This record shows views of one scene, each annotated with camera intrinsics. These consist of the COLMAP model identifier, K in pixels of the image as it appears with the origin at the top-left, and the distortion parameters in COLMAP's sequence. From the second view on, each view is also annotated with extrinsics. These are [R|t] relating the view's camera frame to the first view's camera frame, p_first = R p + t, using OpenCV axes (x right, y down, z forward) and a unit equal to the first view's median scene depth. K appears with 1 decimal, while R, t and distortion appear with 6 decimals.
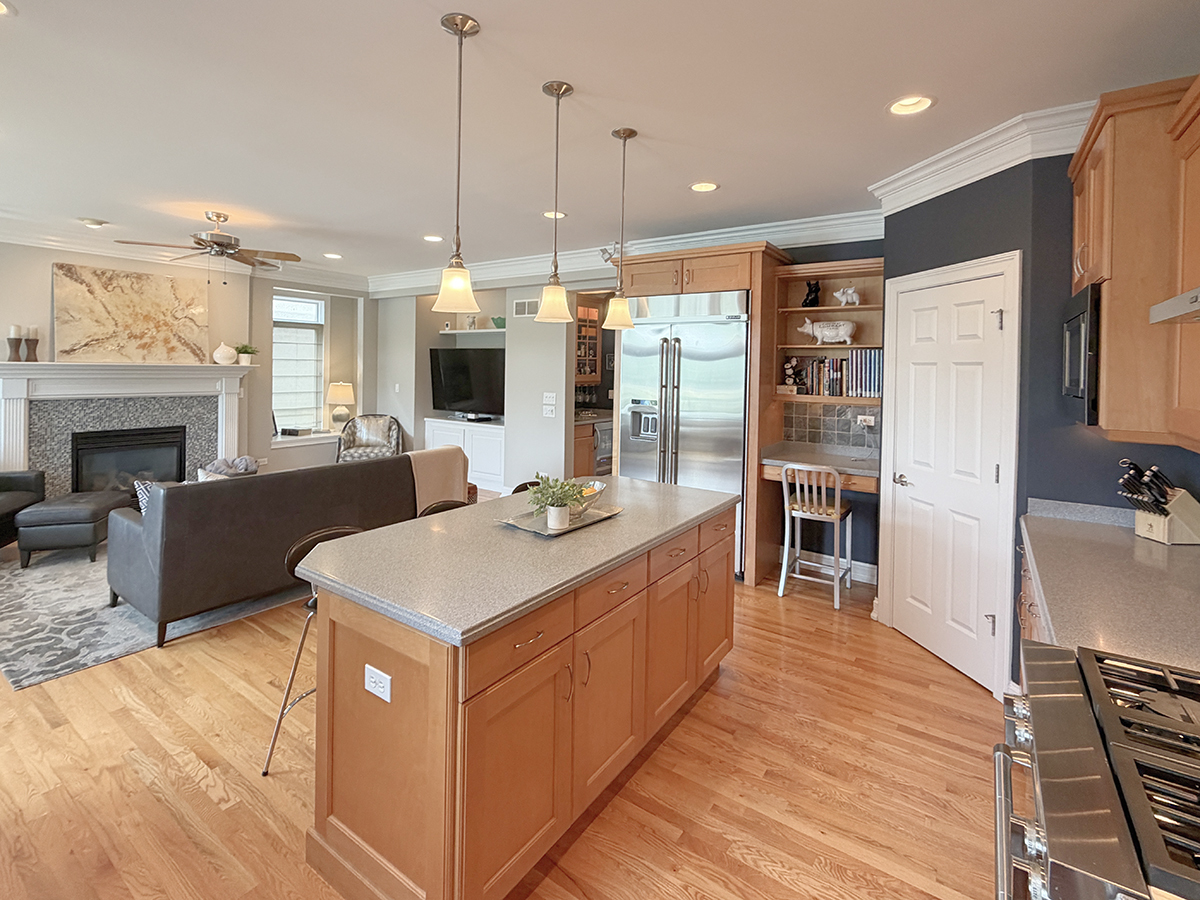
lens RADIAL K [[560.1, 0, 604.1], [0, 560.1, 373.4], [0, 0, 1]] dist [-0.001575, -0.001193]
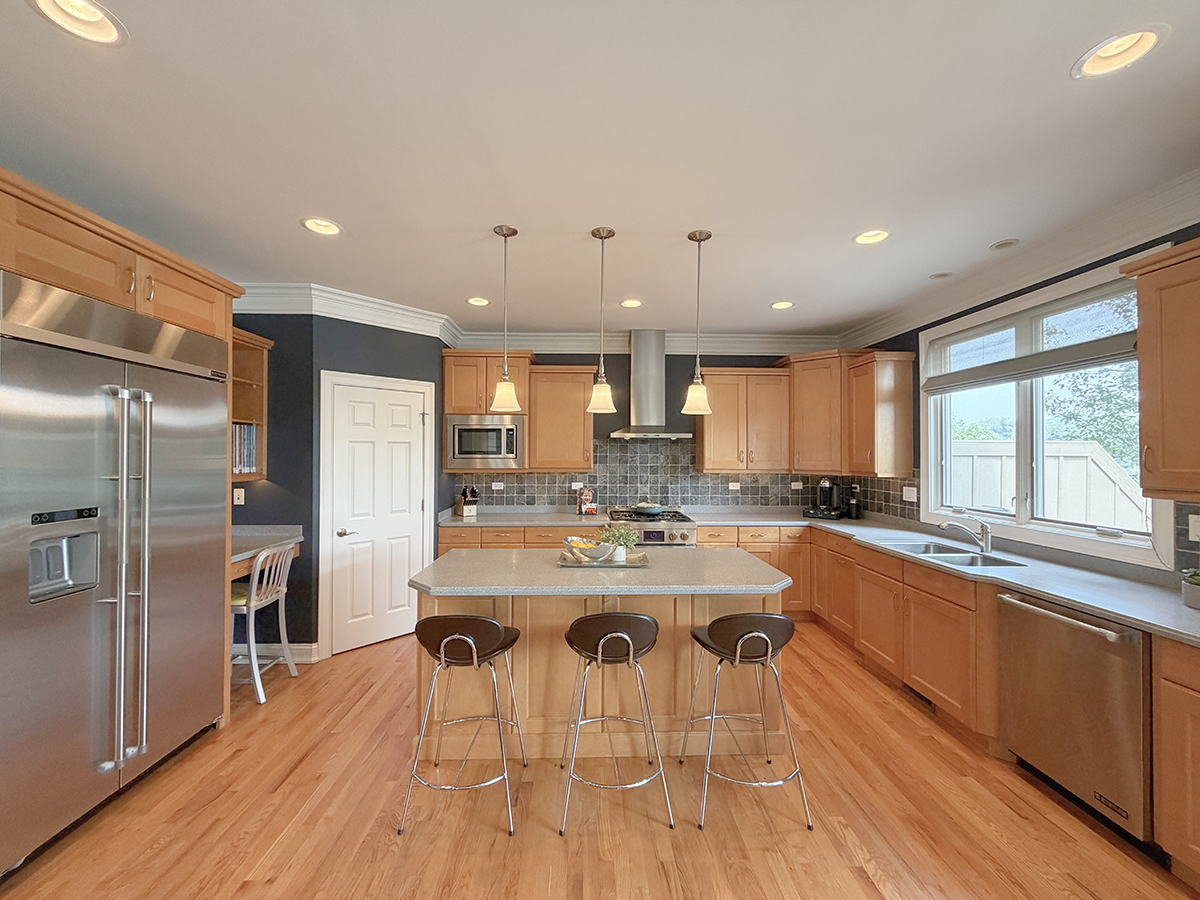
lens RADIAL K [[479.2, 0, 595.6], [0, 479.2, 450.8], [0, 0, 1]] dist [0.001868, -0.000057]
pose [[-0.584028, -0.013752, 0.811617, -0.417475], [-0.004802, 0.999898, 0.013486, -0.007762], [-0.811720, 0.003979, -0.584034, 0.700227]]
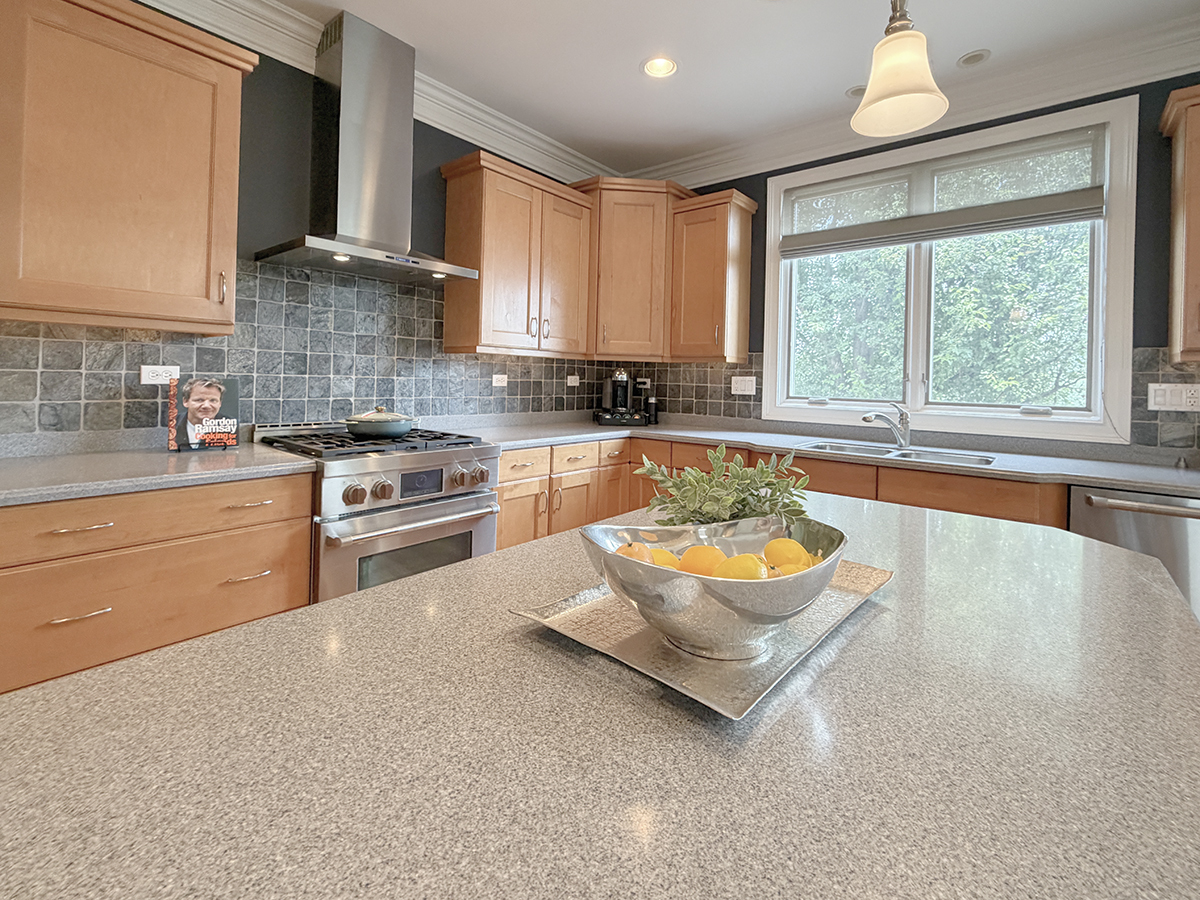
lens RADIAL K [[542.7, 0, 597.2], [0, 542.7, 390.5], [0, 0, 1]] dist [0.001669, -0.000275]
pose [[-0.993801, -0.045022, 0.101654, -0.021056], [-0.041669, 0.998523, 0.034872, 0.053232], [-0.103073, 0.030420, -0.994208, 0.548169]]
